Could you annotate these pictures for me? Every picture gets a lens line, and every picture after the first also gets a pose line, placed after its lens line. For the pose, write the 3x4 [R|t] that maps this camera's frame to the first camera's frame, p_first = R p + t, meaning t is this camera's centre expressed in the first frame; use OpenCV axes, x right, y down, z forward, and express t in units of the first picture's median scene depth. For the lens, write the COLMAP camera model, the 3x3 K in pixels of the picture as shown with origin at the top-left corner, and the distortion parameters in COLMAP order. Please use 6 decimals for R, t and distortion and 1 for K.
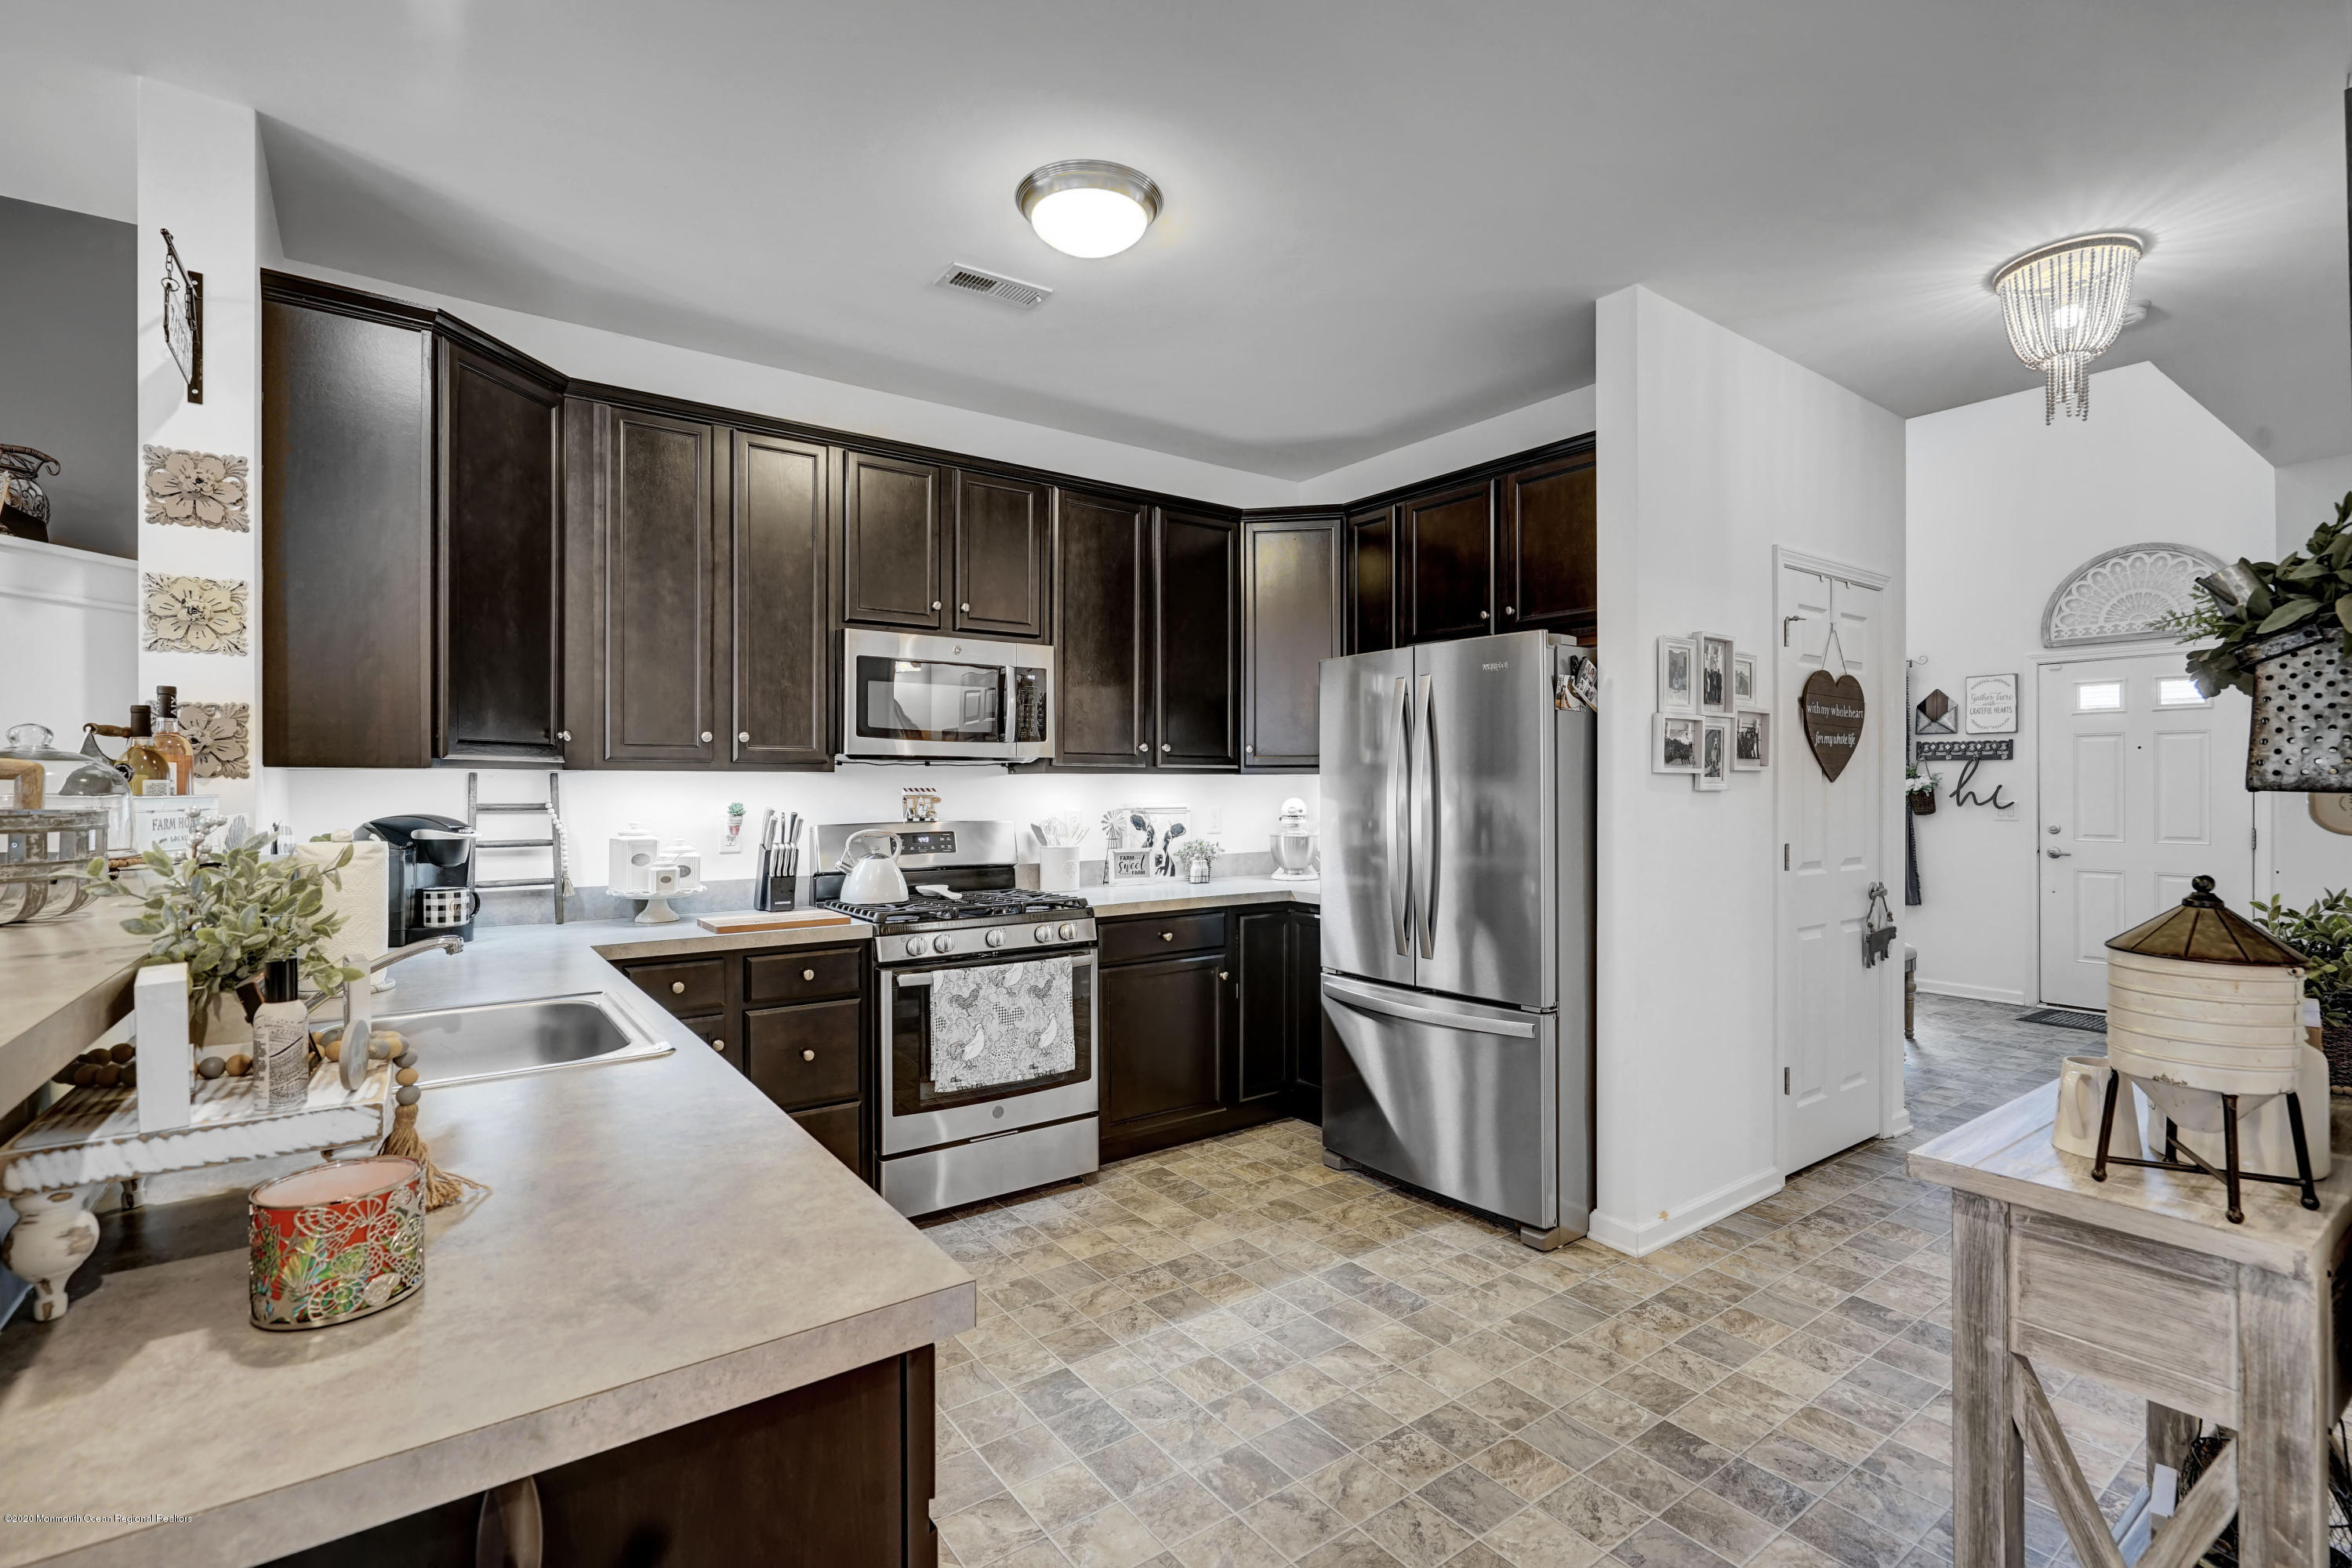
lens RADIAL K [[1069.1, 0, 1172.0], [0, 1069.1, 786.7], [0, 0, 1]] dist [-0.002786, 0.002365]
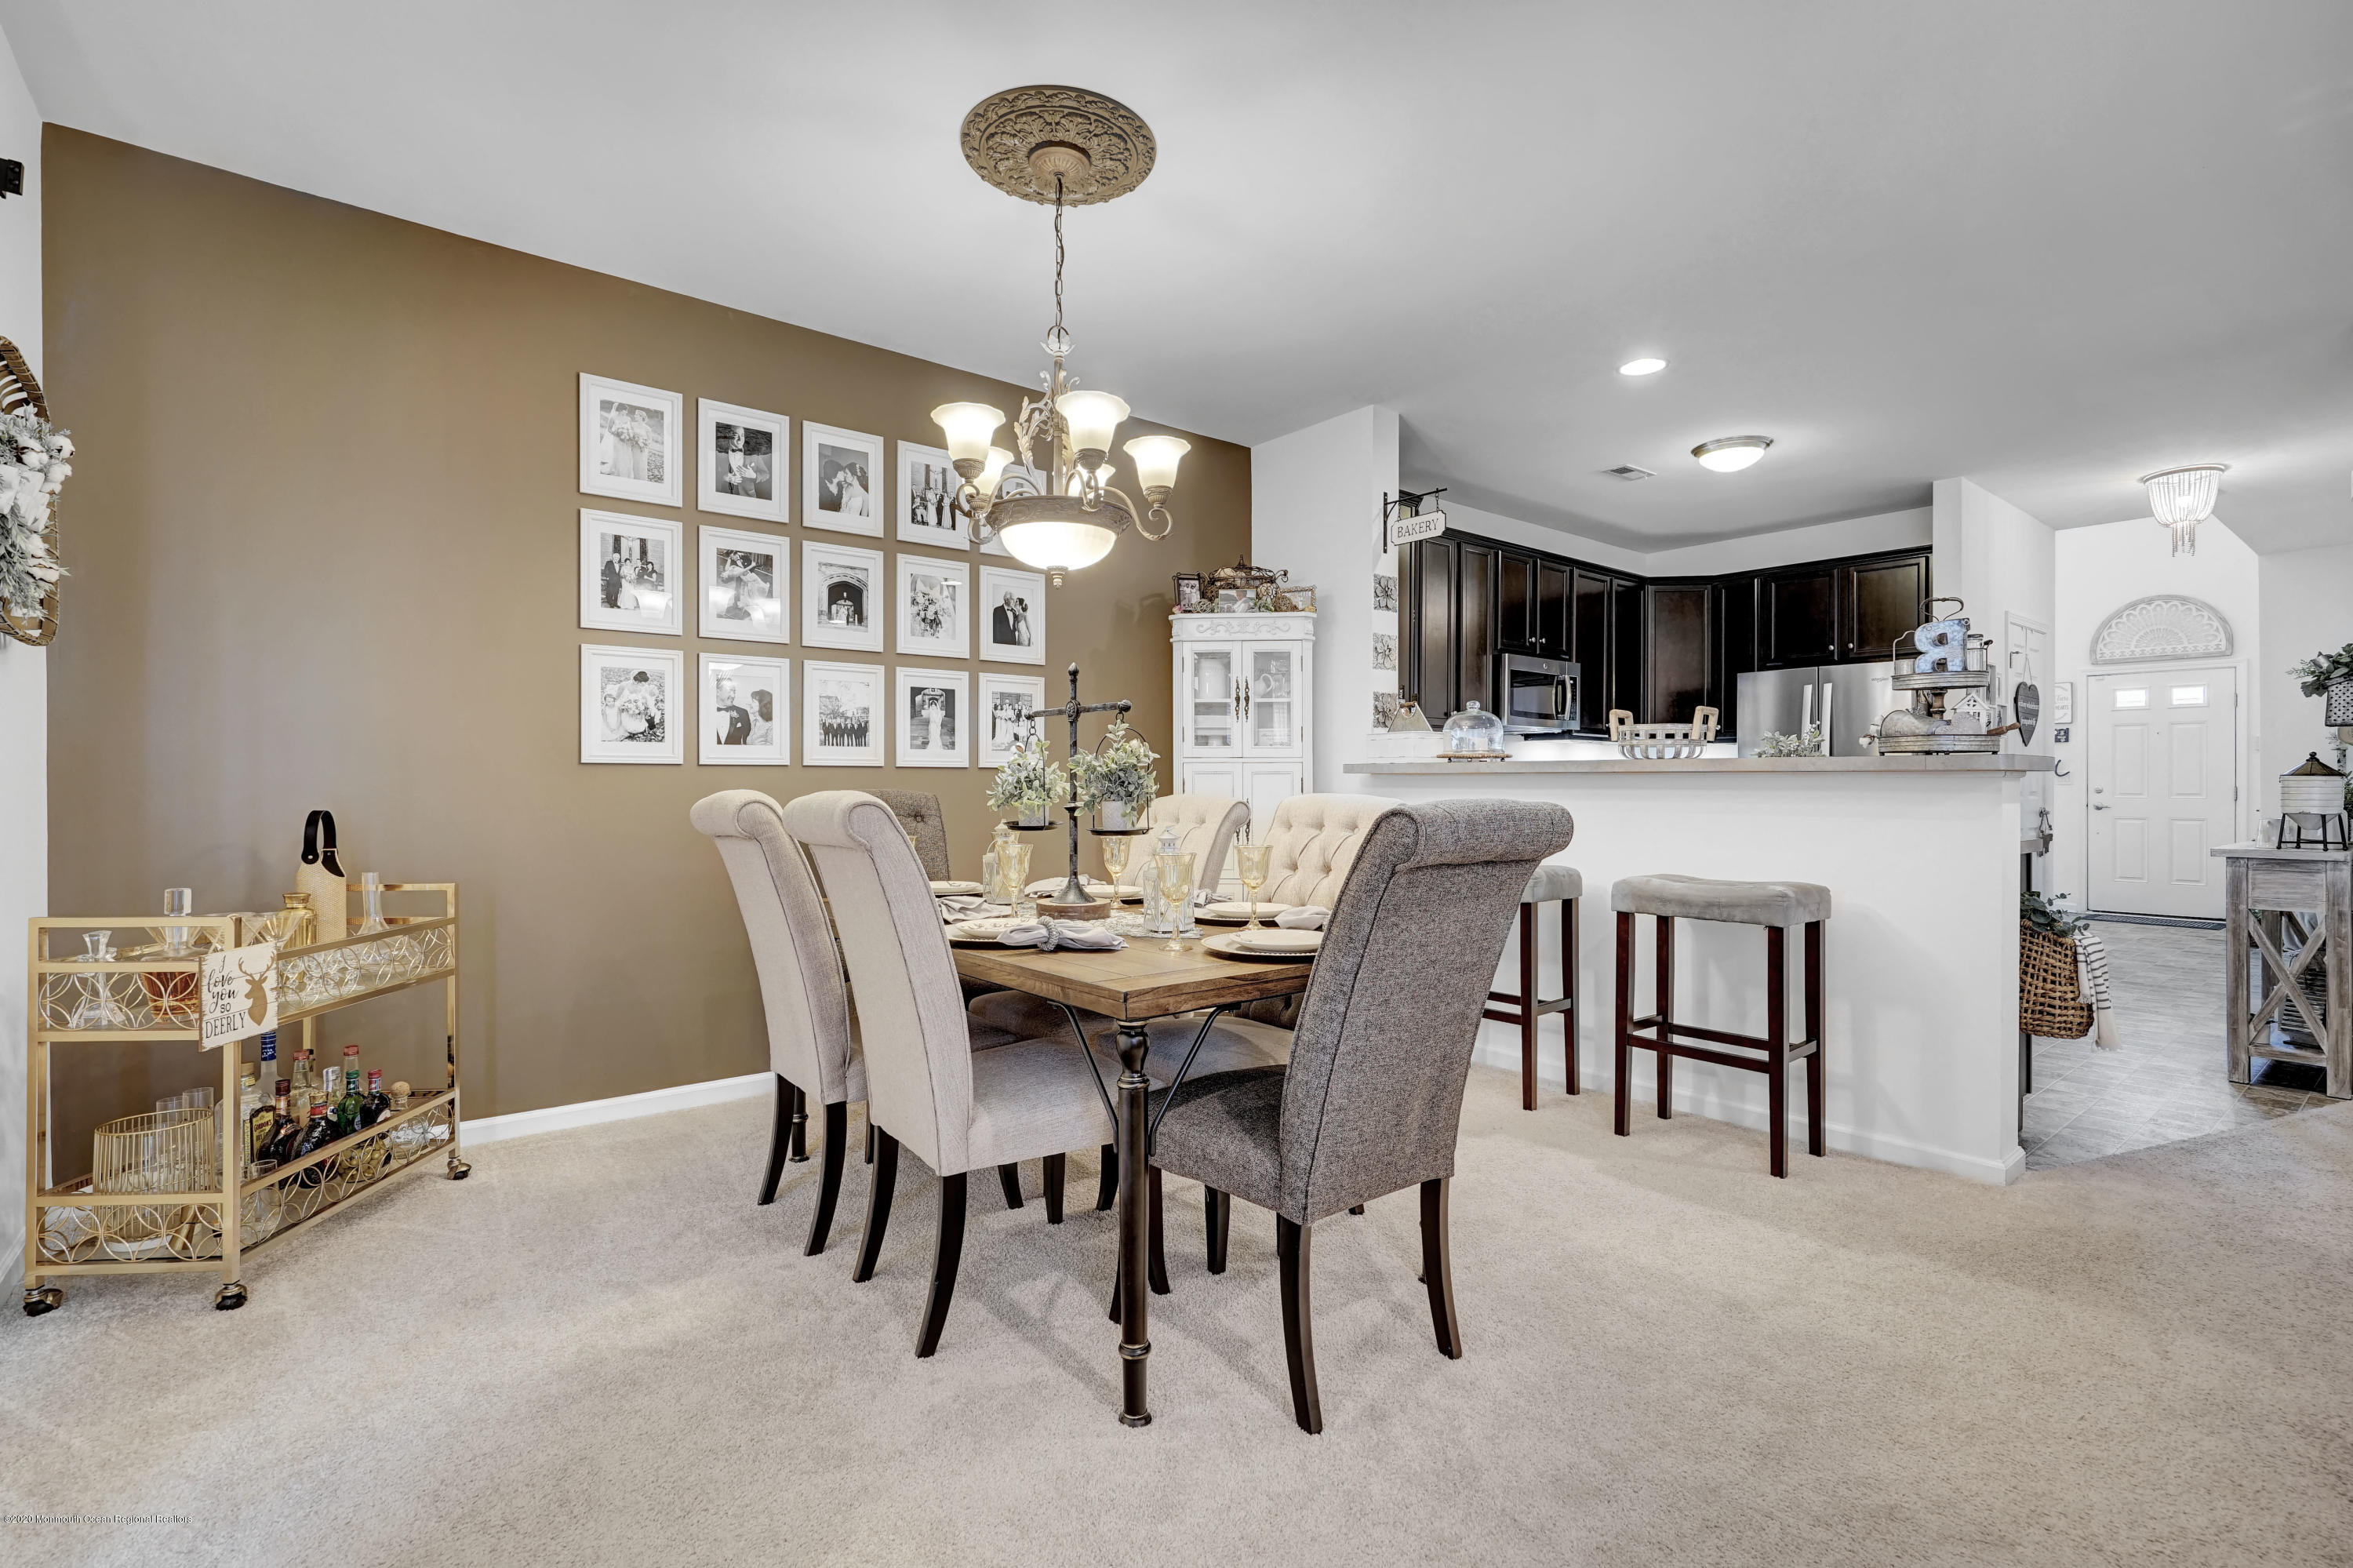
lens RADIAL K [[1069.6, 0, 1181.3], [0, 1069.6, 782.5], [0, 0, 1]] dist [-0.002786, 0.002365]
pose [[0.998745, 0.003727, 0.049951, -1.058170], [-0.003696, 0.999993, -0.000716, 0.076856], [-0.049953, 0.000530, 0.998751, -0.833749]]
